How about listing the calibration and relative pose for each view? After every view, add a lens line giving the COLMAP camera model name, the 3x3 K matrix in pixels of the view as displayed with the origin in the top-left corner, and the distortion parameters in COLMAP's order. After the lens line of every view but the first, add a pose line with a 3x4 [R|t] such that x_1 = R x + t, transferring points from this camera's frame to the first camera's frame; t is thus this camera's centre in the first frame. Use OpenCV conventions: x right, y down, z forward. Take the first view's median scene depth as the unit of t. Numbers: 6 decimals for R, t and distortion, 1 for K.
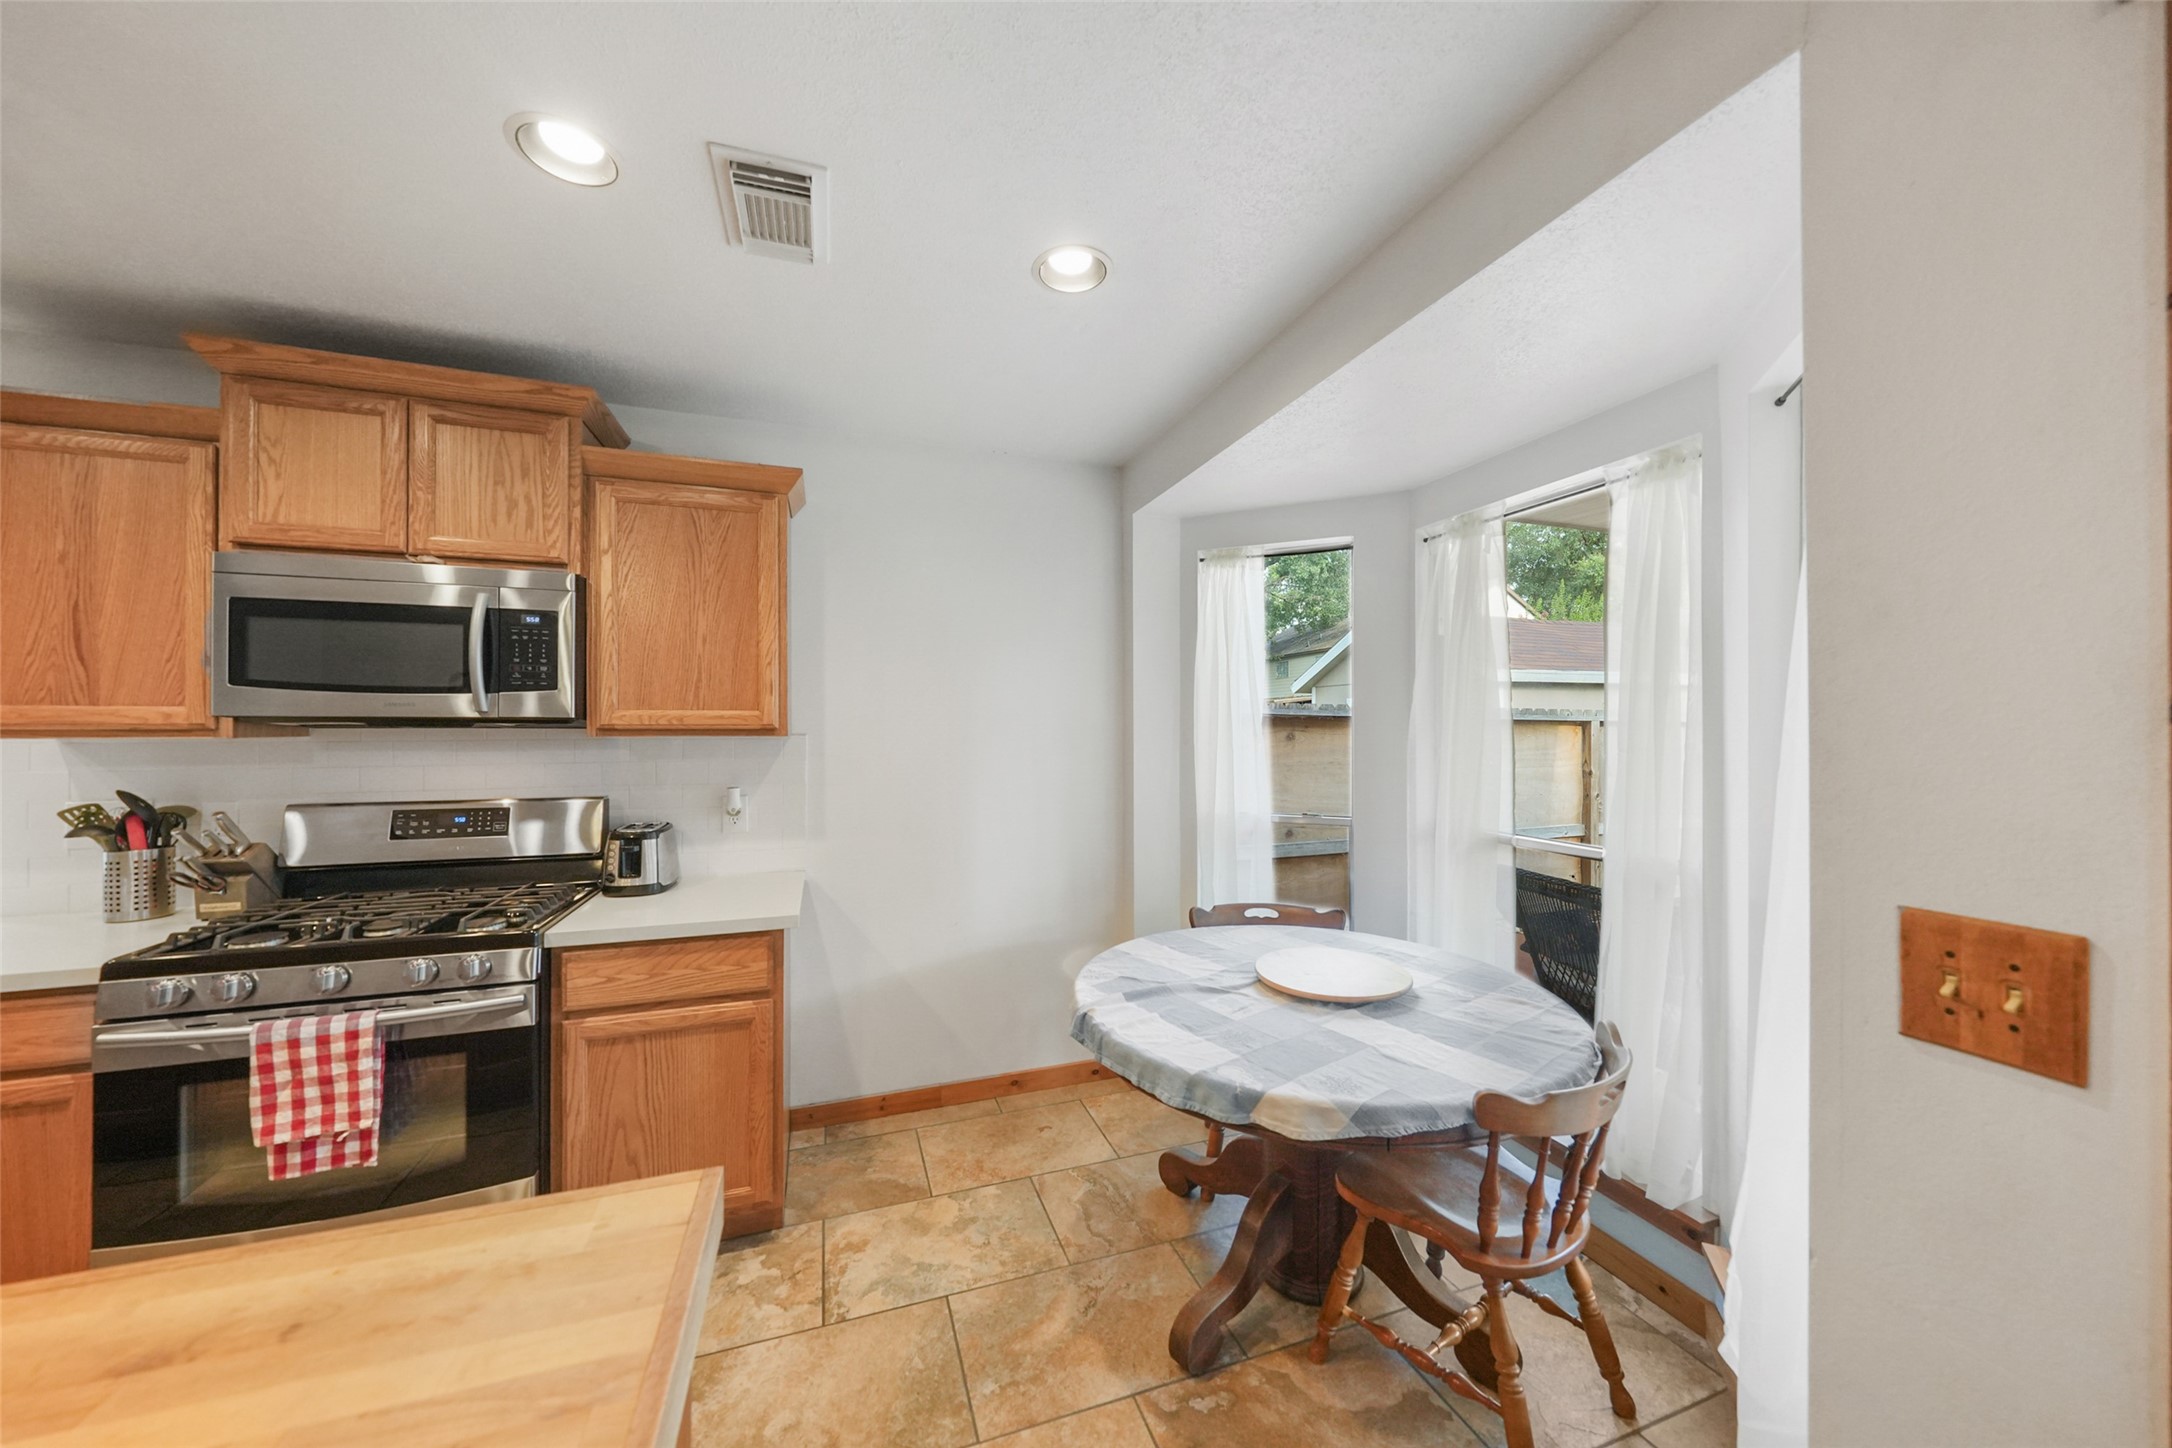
lens RADIAL K [[747.9, 0, 1082.3], [0, 747.9, 725.8], [0, 0, 1]] dist [-0.008070, 0.000503]
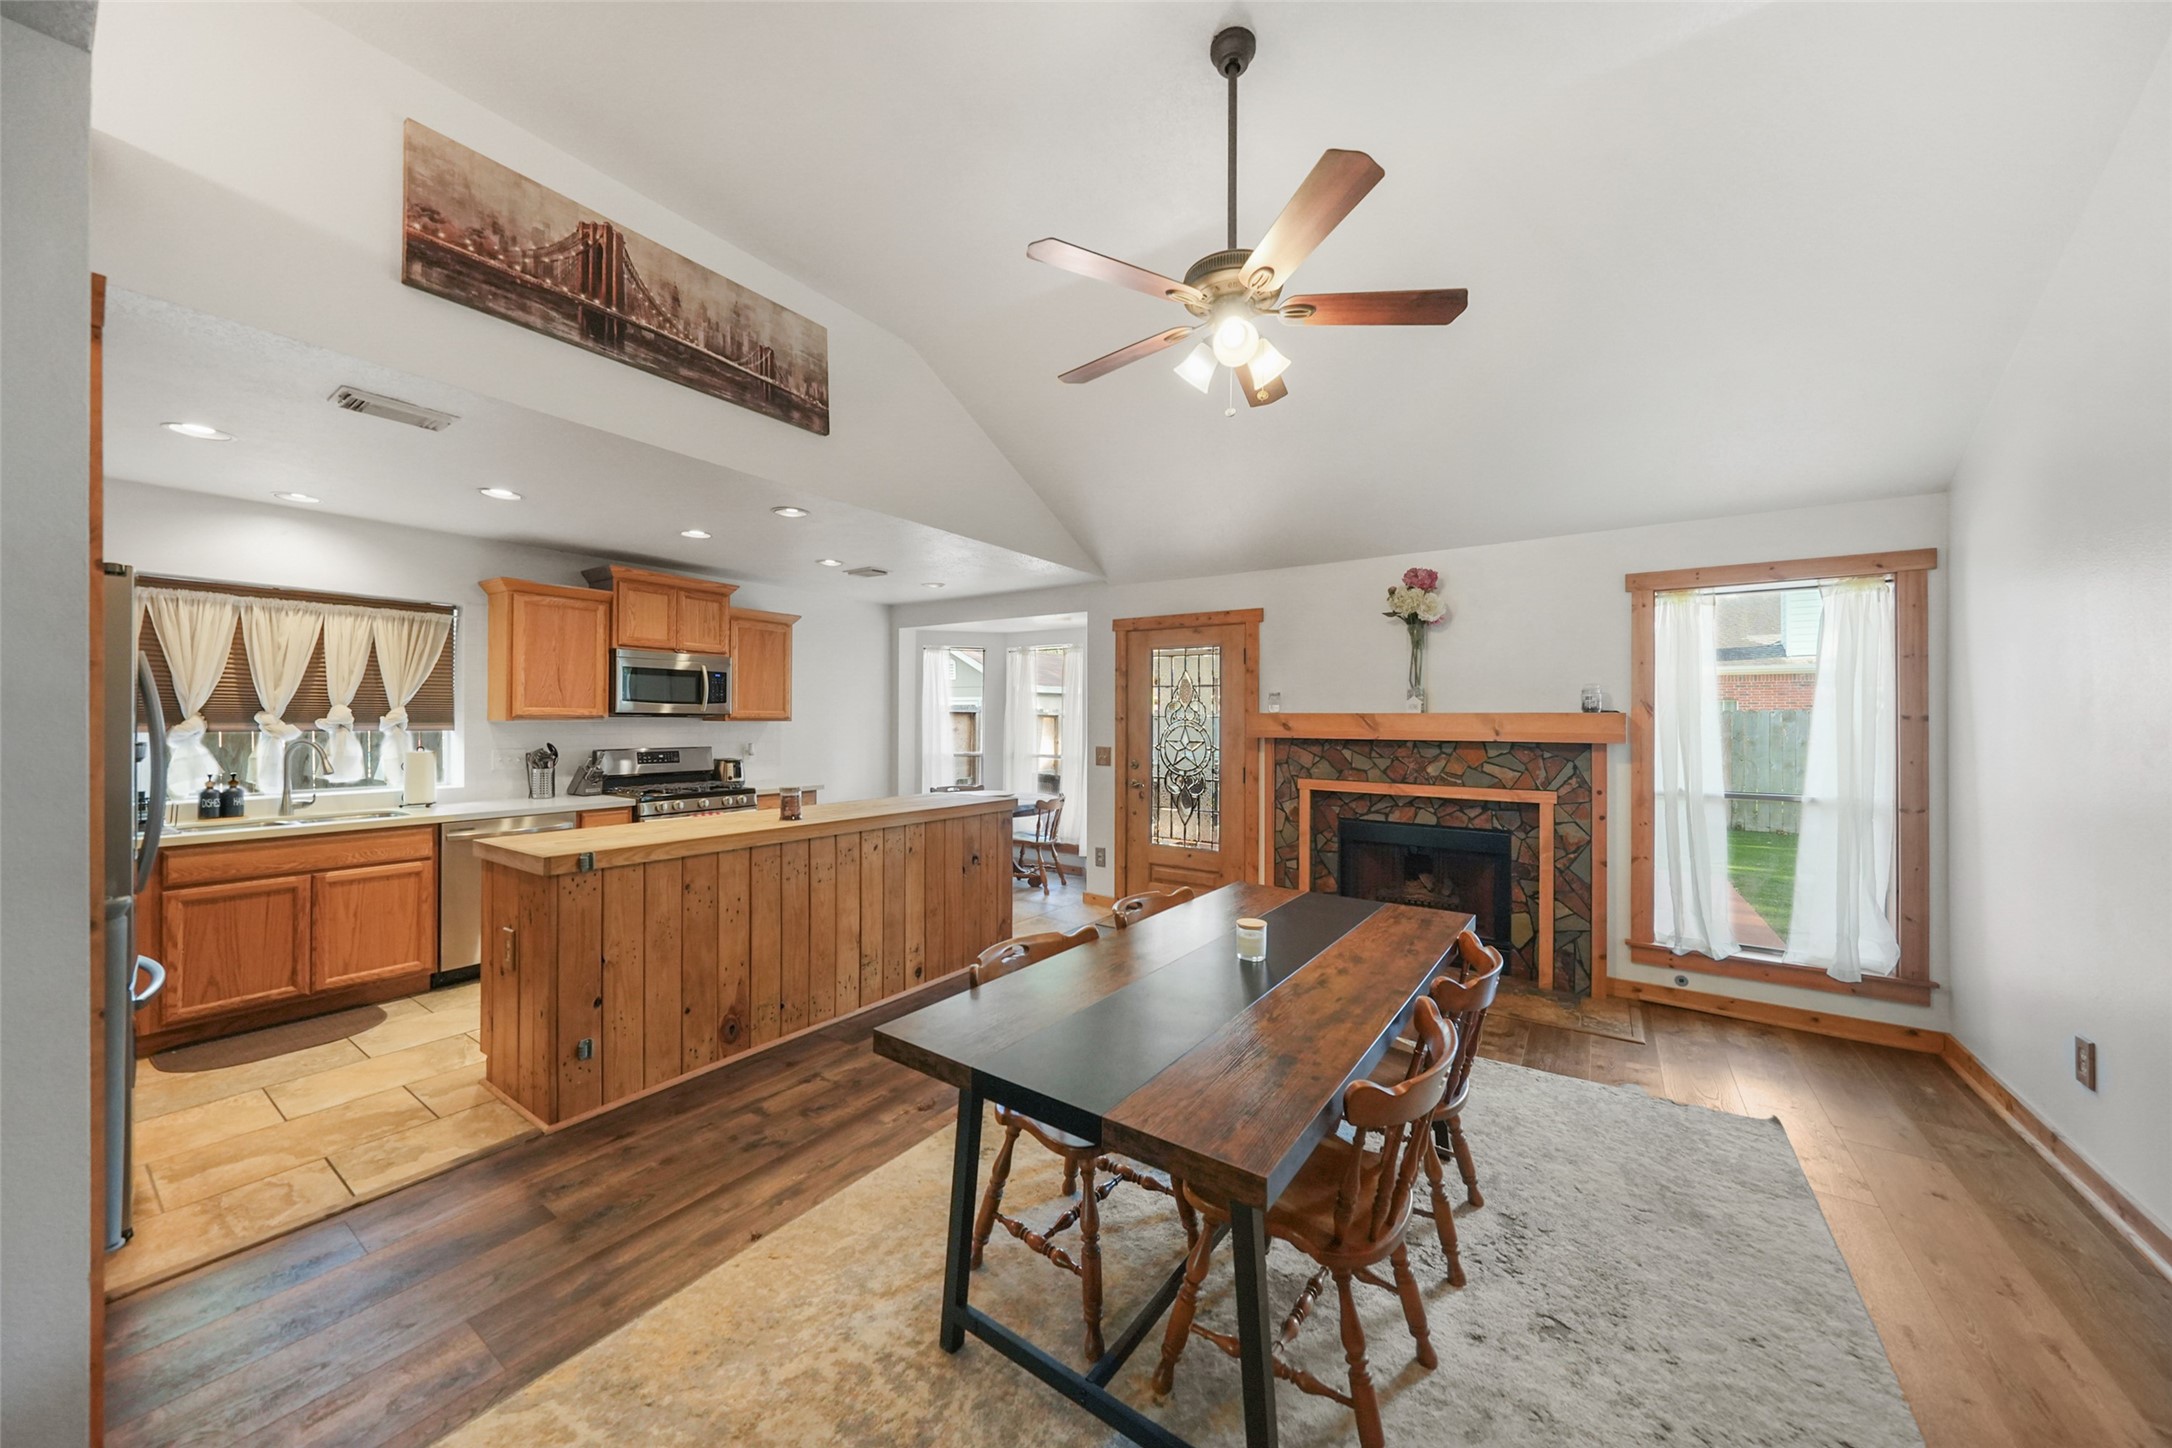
lens RADIAL K [[747.9, 0, 1089.1], [0, 747.9, 718.9], [0, 0, 1]] dist [-0.008070, 0.000503]
pose [[0.802928, 0.005113, 0.596054, -1.320475], [-0.007567, 0.999970, 0.001616, -0.007487], [-0.596028, -0.005808, 0.802943, -1.946747]]
